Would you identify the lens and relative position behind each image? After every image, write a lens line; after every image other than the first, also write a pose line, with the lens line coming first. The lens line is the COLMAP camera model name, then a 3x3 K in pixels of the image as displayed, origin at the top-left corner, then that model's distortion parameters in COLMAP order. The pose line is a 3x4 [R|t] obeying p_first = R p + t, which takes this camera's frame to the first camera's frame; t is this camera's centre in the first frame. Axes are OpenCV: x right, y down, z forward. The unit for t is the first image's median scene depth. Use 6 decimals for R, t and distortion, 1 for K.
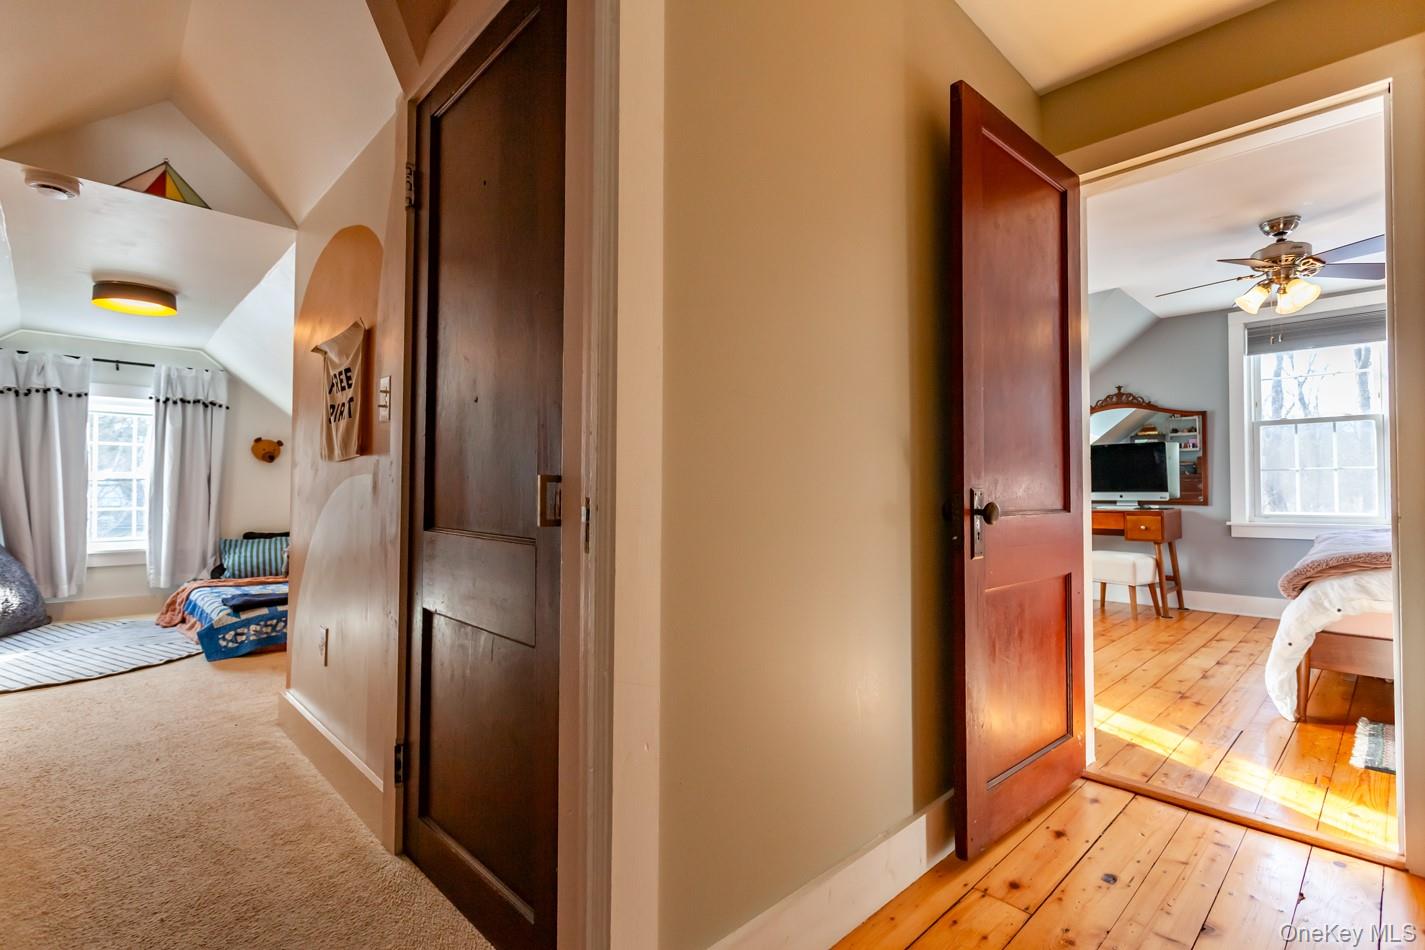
lens RADIAL K [[666.8, 0, 733.5], [0, 666.8, 479.1], [0, 0, 1]] dist [-0.000479, -0.000274]
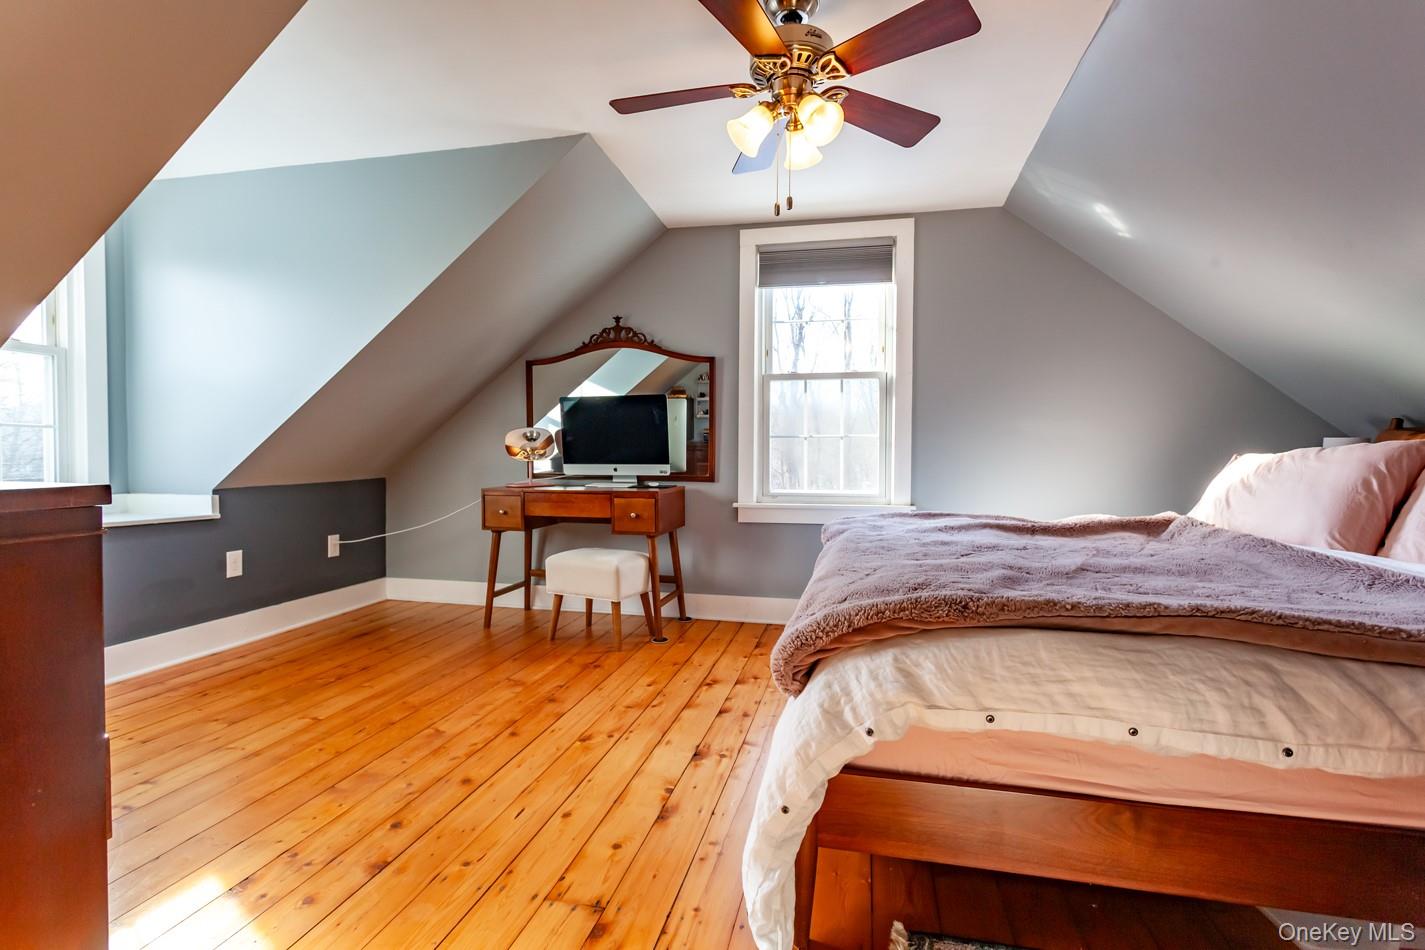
lens RADIAL K [[684.7, 0, 704.8], [0, 684.7, 483.9], [0, 0, 1]] dist [-0.000341, 0.000223]
pose [[0.848807, -0.013632, 0.528527, 0.300585], [-0.015508, 0.998595, 0.050662, 0.002530], [-0.528475, -0.051198, 0.847404, 0.355641]]
